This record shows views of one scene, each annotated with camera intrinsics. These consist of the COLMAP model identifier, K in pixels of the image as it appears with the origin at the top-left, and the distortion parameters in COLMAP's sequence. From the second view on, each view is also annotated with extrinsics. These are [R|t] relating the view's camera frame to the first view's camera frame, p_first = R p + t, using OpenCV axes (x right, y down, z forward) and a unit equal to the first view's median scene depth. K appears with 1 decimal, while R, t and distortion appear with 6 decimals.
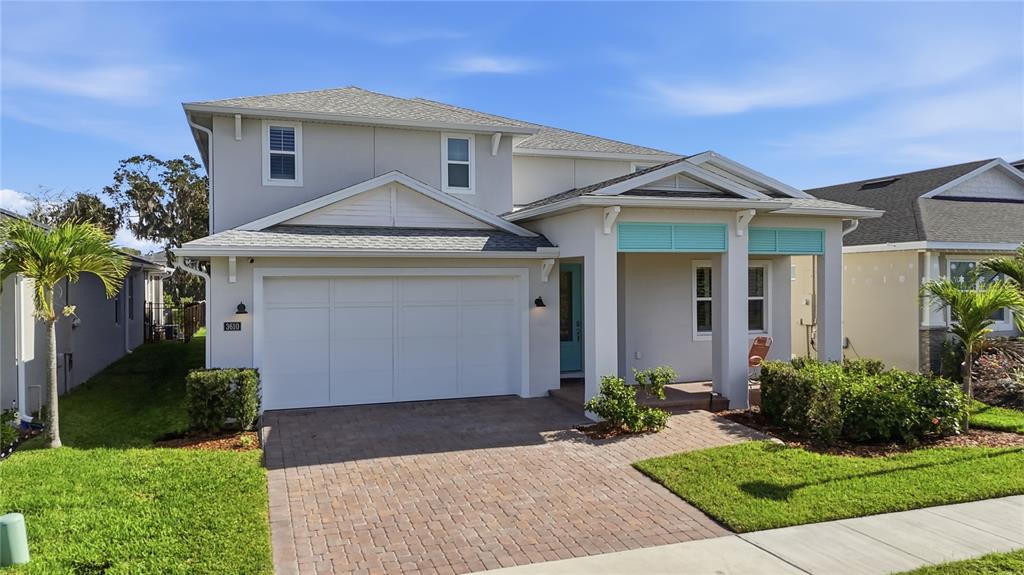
lens RADIAL K [[753.7, 0, 512.0], [0, 753.7, 287.5], [0, 0, 1]] dist [0.077481, -0.085066]
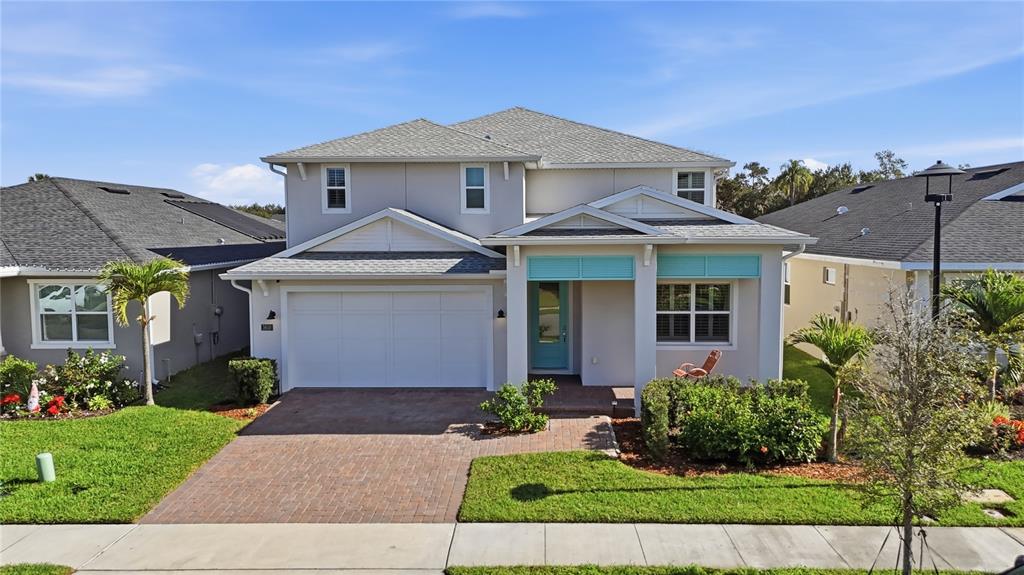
lens RADIAL K [[753.7, 0, 512.0], [0, 753.7, 287.5], [0, 0, 1]] dist [0.077481, -0.085066]
pose [[0.926667, 0.029983, -0.374686, 0.546183], [-0.002479, 0.997279, 0.073674, -0.120594], [0.375876, -0.067342, 0.924220, -0.115084]]
